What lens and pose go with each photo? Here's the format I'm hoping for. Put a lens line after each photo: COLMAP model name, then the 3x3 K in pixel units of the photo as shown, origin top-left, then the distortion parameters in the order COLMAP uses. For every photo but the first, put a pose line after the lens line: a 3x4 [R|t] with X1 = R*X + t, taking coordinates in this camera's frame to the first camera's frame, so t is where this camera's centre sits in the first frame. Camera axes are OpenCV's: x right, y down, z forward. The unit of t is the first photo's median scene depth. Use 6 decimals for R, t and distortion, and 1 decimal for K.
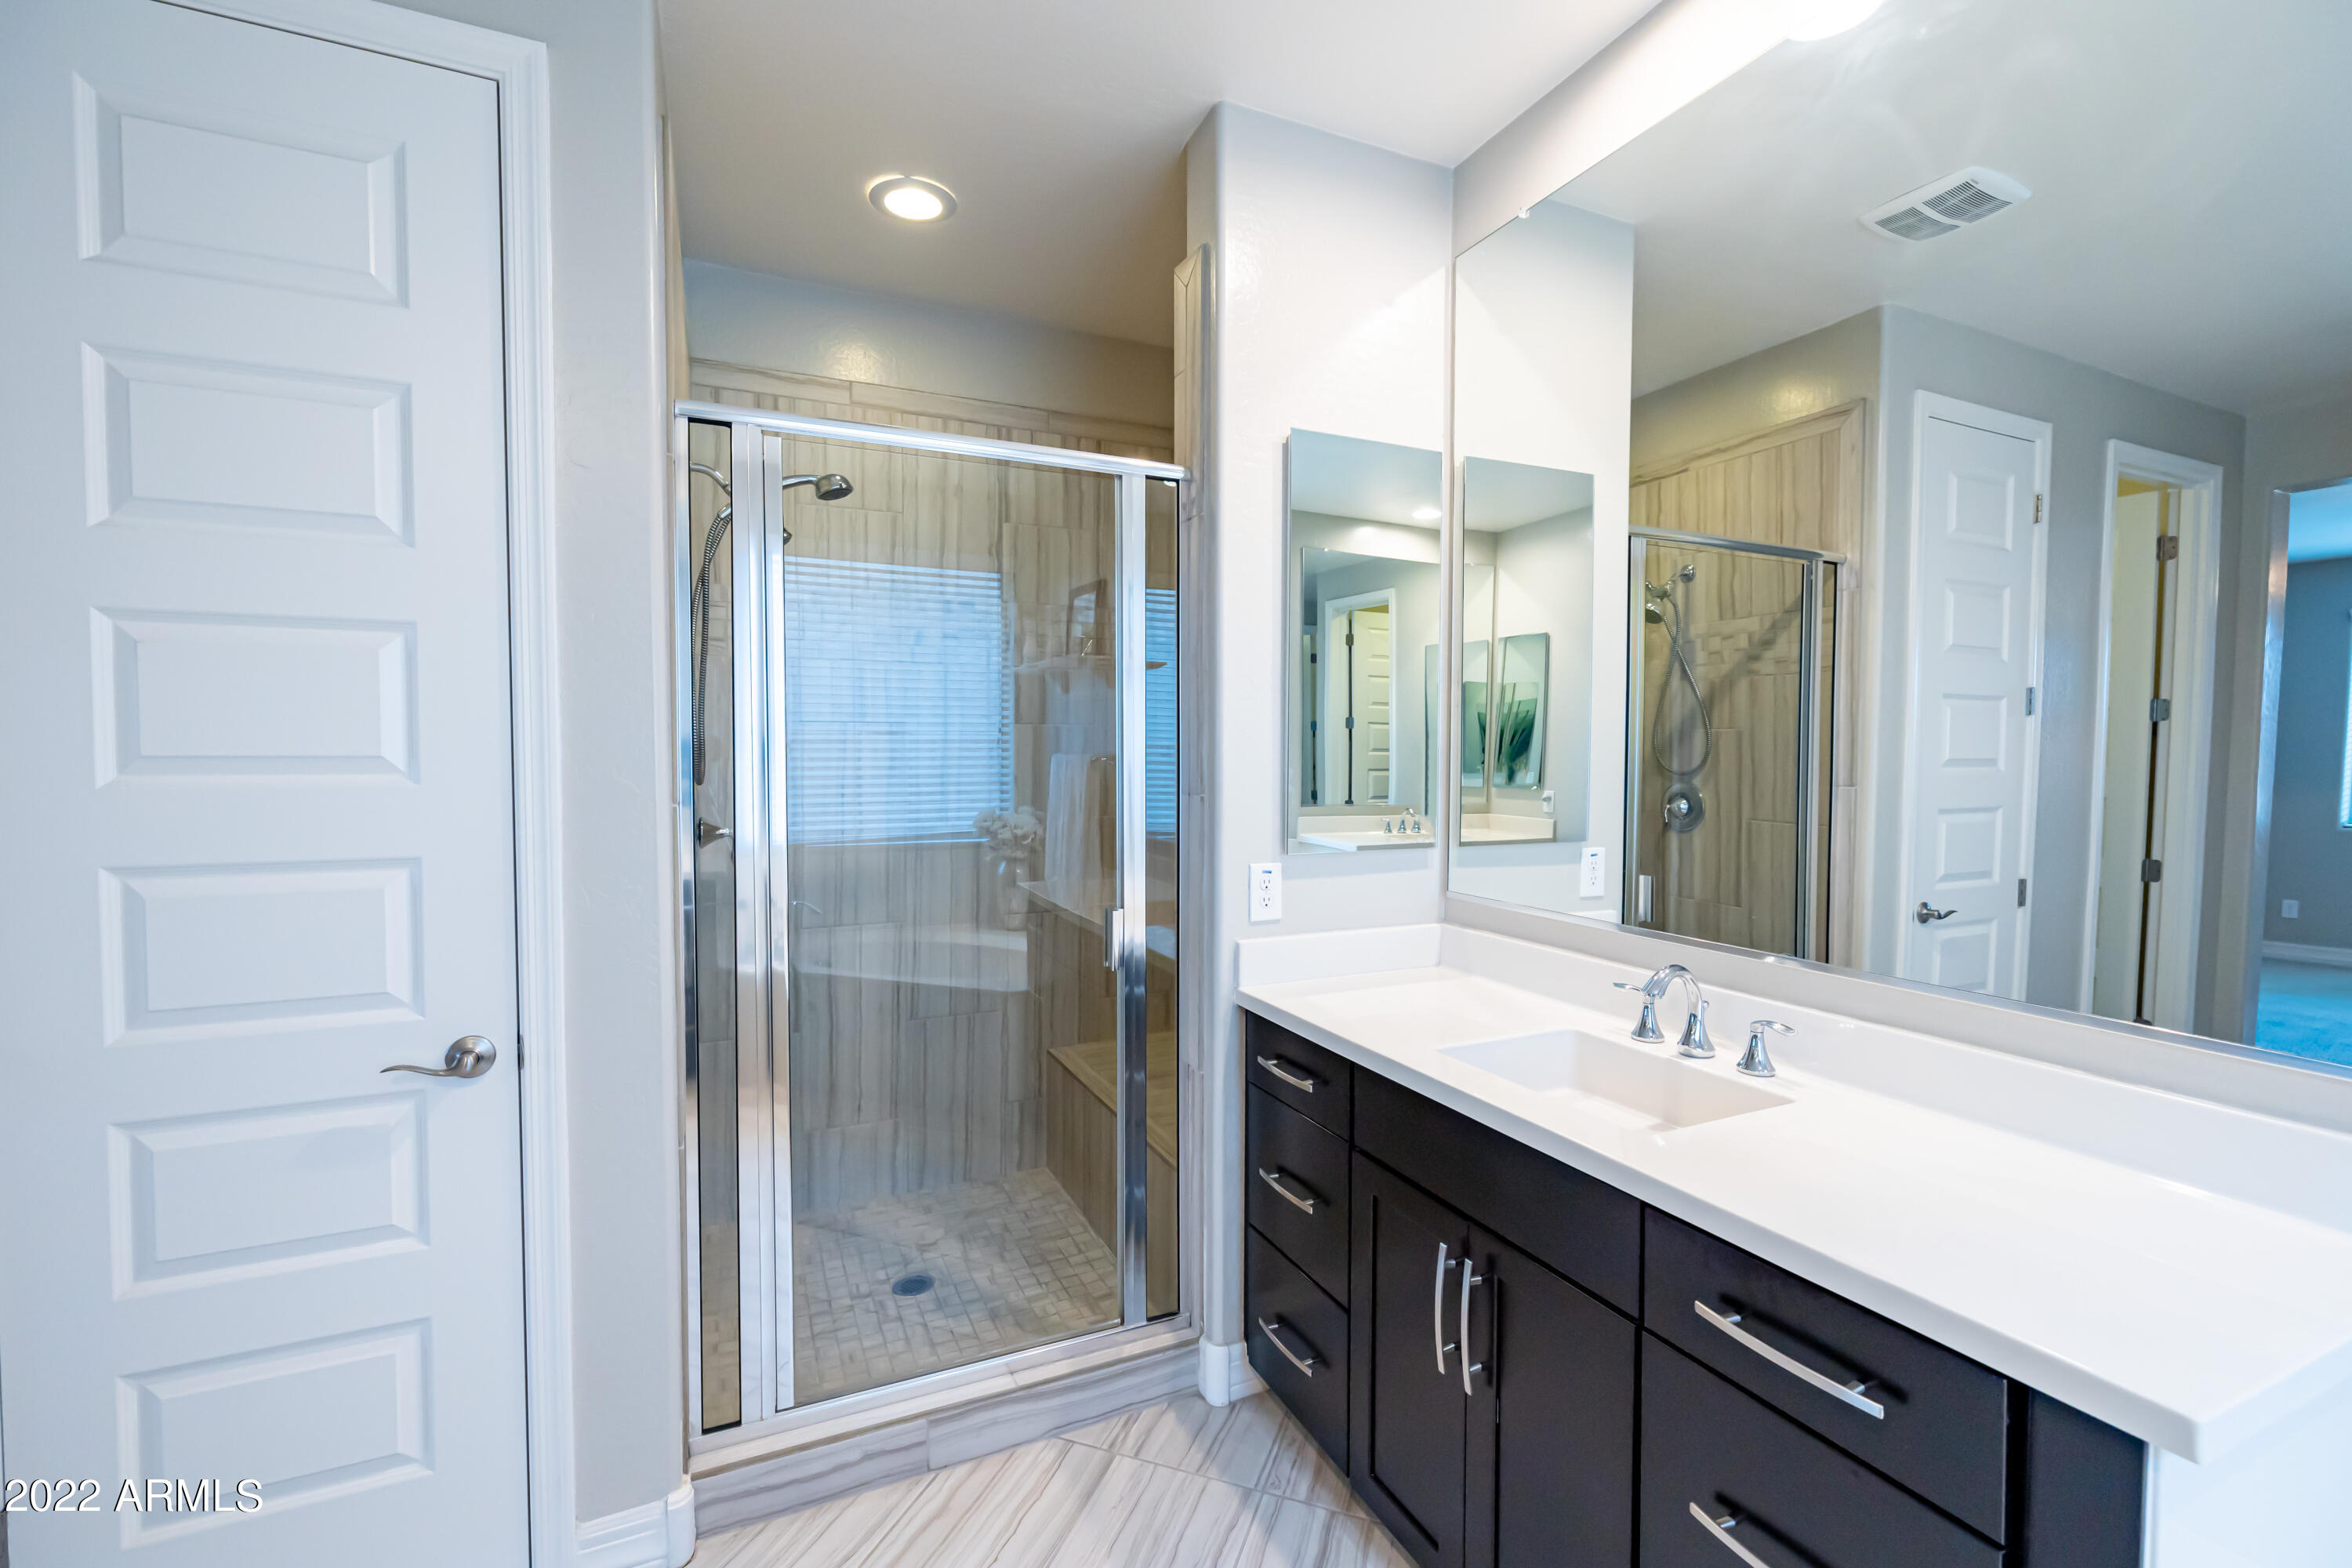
lens RADIAL K [[996.0, 0, 1176.0], [0, 996.0, 784.0], [0, 0, 1]] dist [-0.000560, 0.000182]
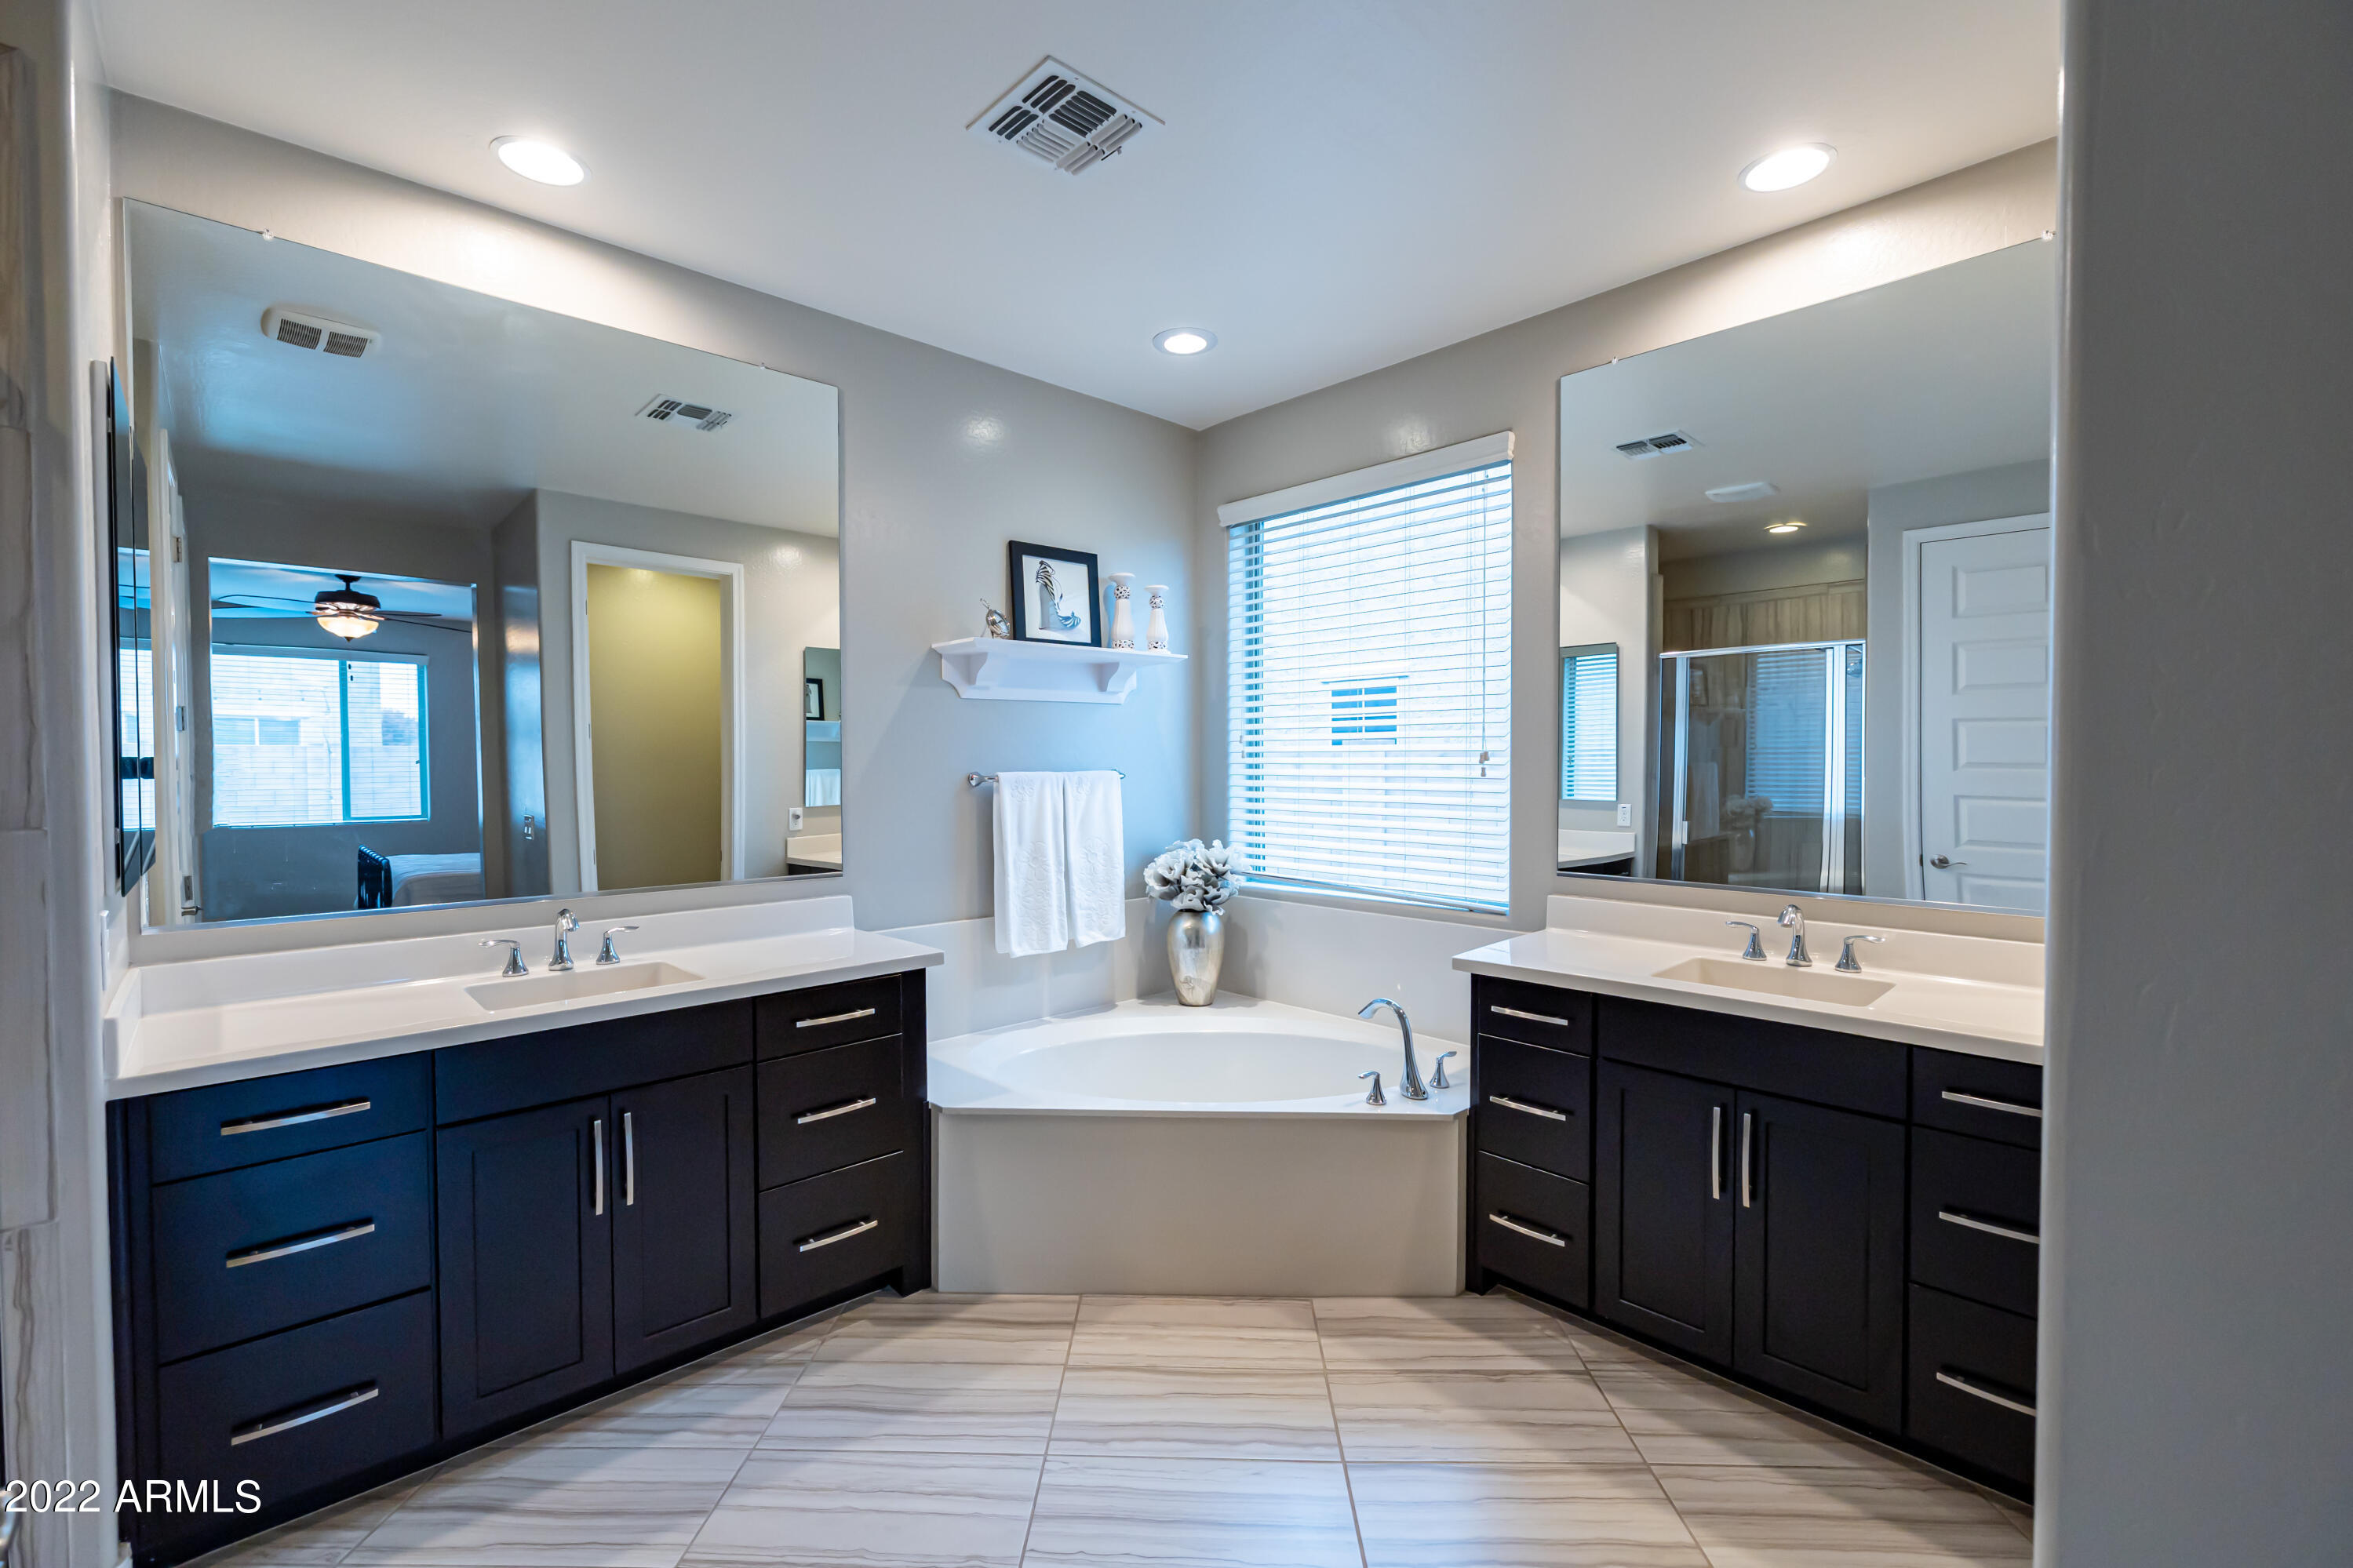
lens RADIAL K [[996.3, 0, 1176.5], [0, 996.3, 784.0], [0, 0, 1]] dist [-0.000560, 0.000182]
pose [[-0.321592, -0.022114, 0.946620, -0.932002], [0.033942, 0.998816, 0.034865, -0.017714], [-0.946270, 0.043342, -0.320461, 0.481819]]
